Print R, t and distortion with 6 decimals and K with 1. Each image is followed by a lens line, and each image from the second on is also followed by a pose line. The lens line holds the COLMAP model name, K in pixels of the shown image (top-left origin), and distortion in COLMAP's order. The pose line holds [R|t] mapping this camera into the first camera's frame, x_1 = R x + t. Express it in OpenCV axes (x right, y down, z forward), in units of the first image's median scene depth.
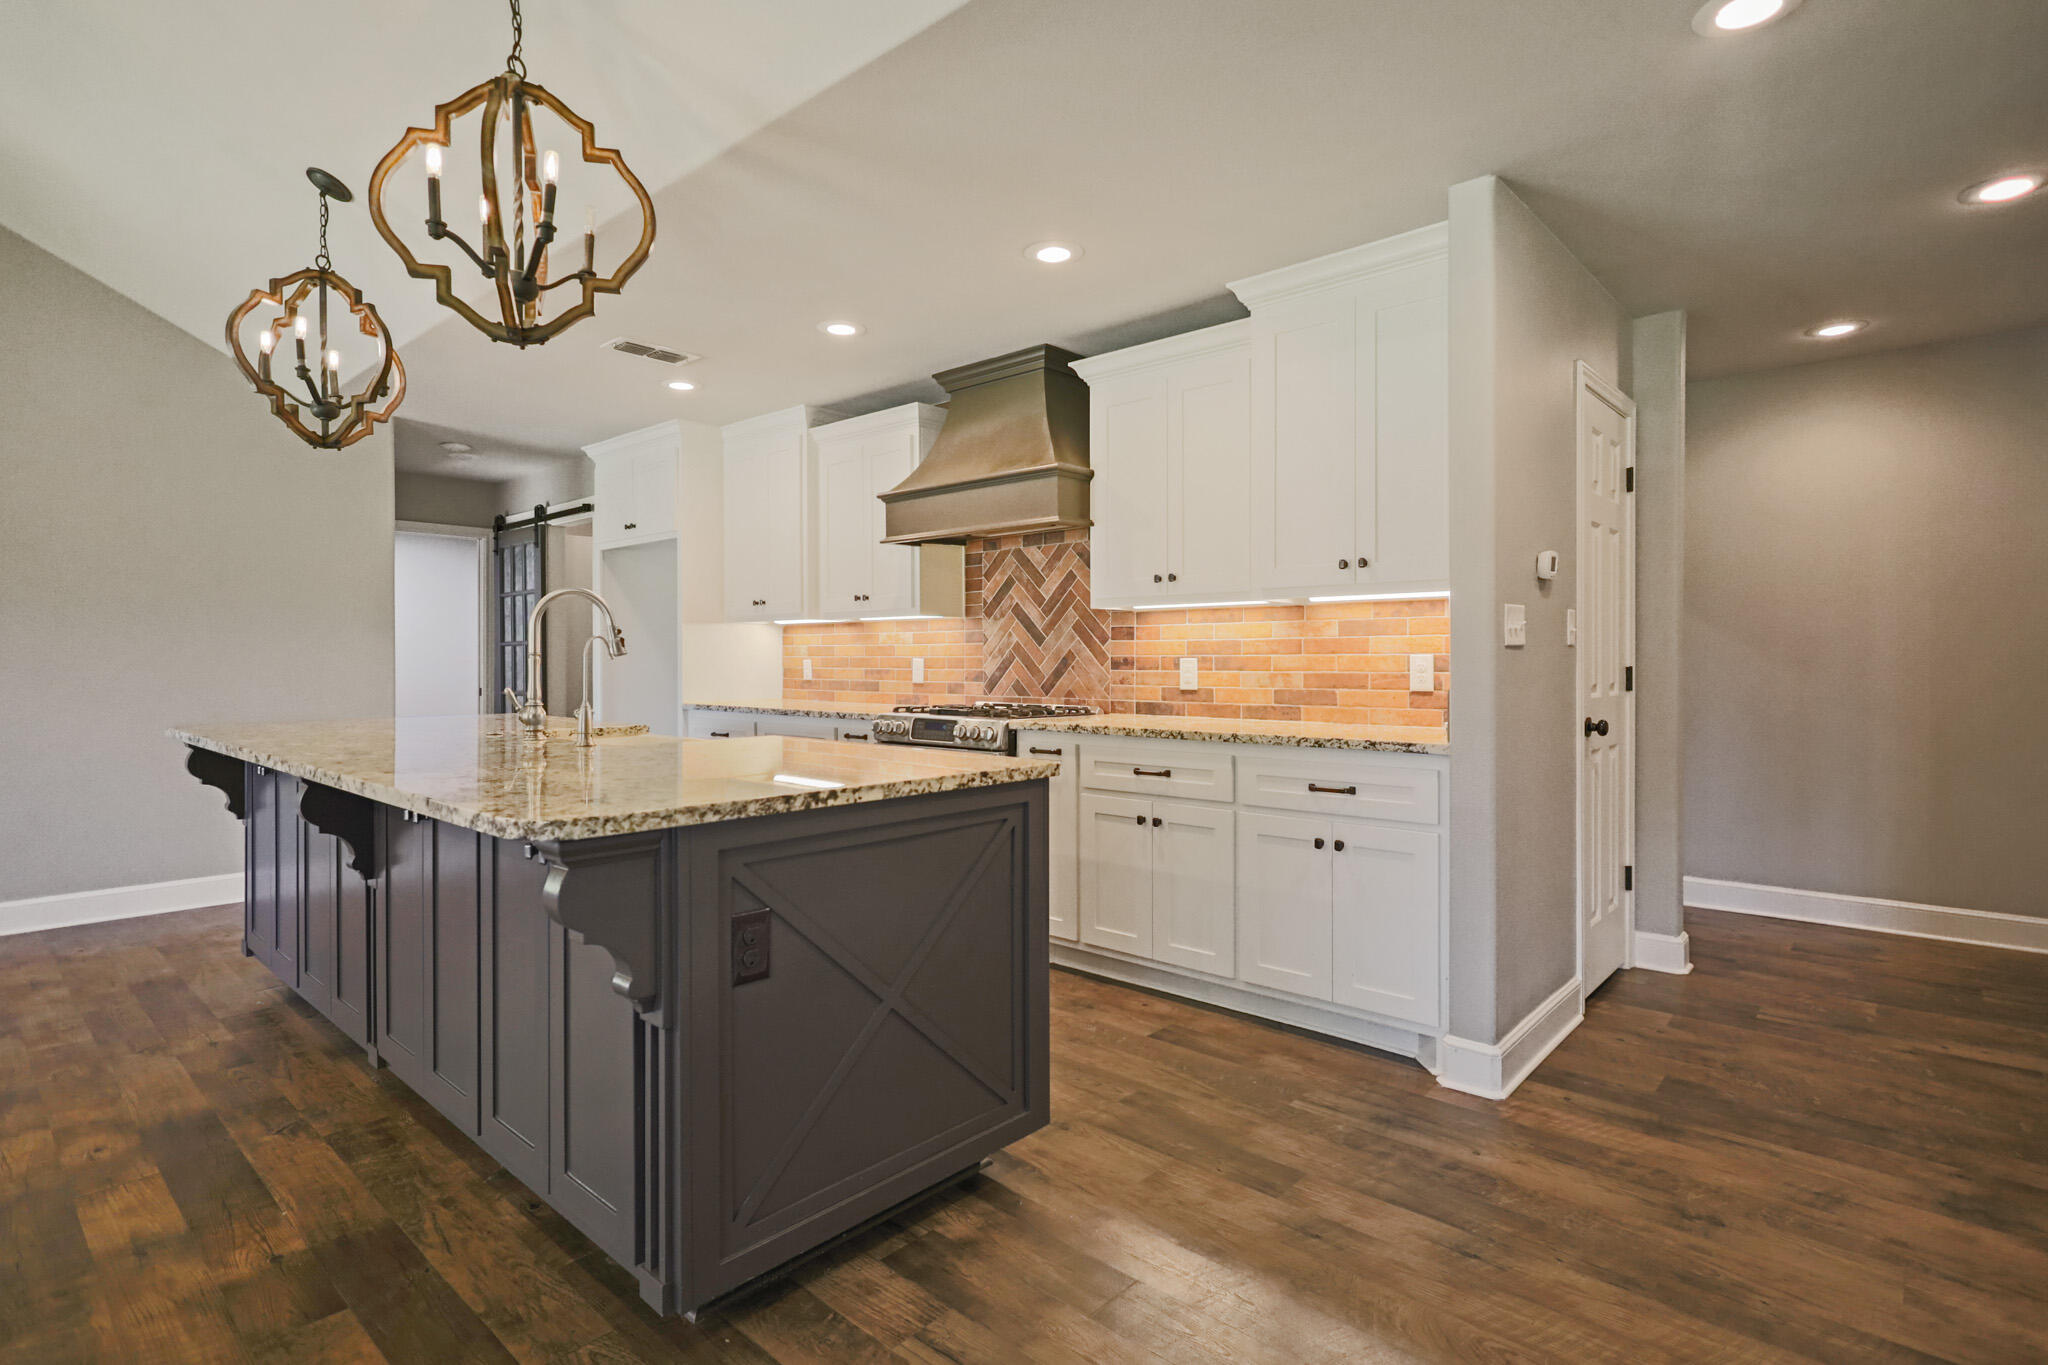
lens RADIAL K [[1013.9, 0, 1022.9], [0, 1013.9, 683.1], [0, 0, 1]] dist [0.006170, 0.000209]
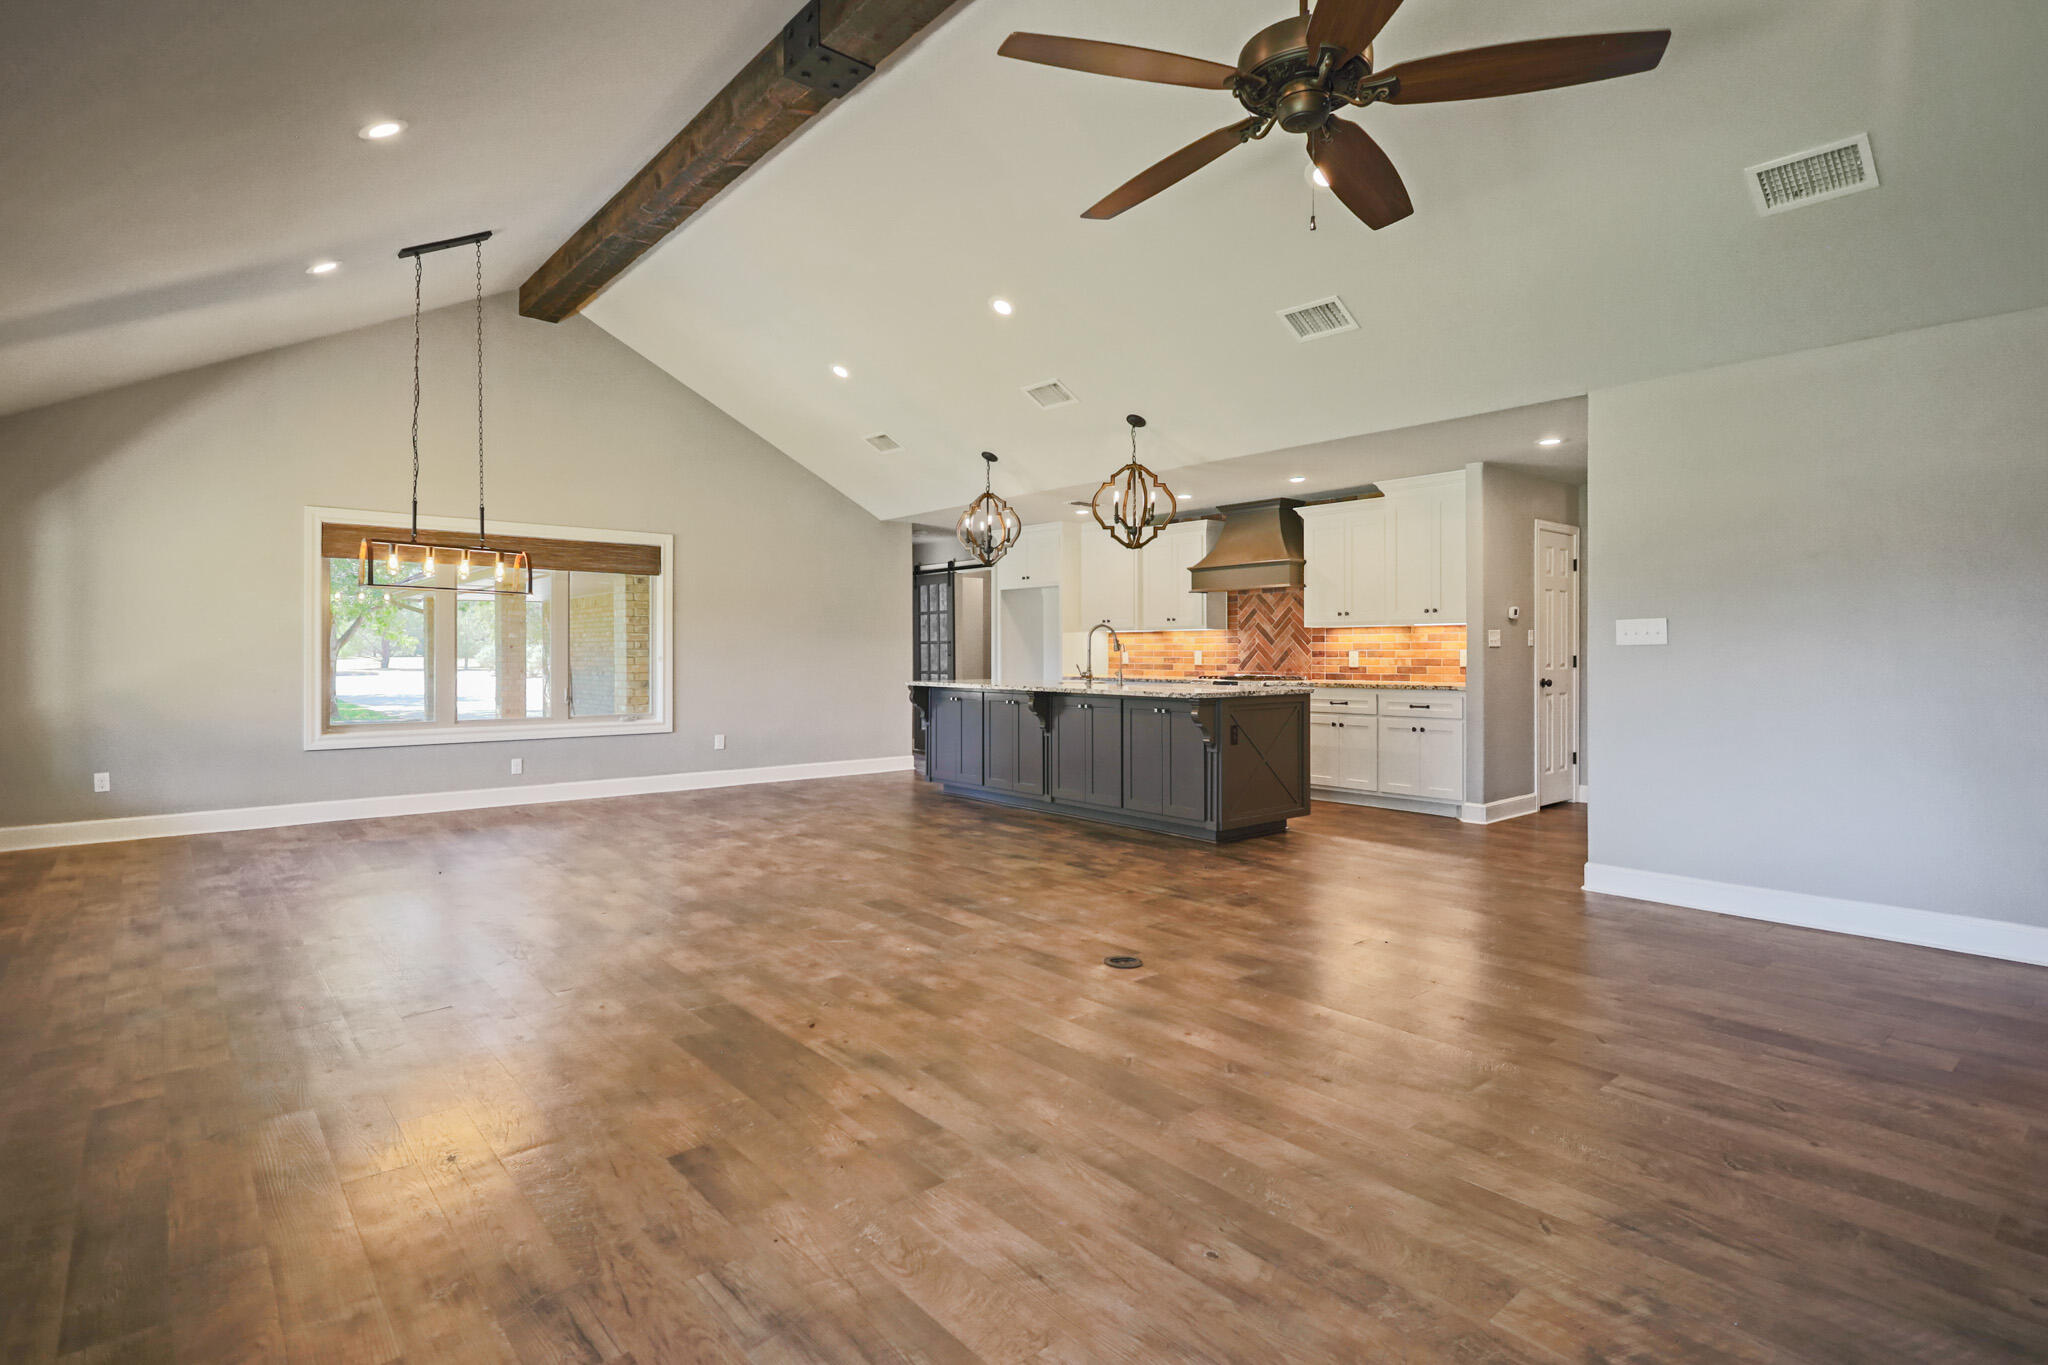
lens RADIAL K [[1013.9, 0, 1018.5], [0, 1013.9, 665.4], [0, 0, 1]] dist [0.006170, 0.000209]
pose [[0.991365, 0.001554, -0.131126, -0.230231], [-0.002799, 0.999953, -0.009310, 0.023462], [0.131105, 0.009597, 0.991322, -1.078528]]
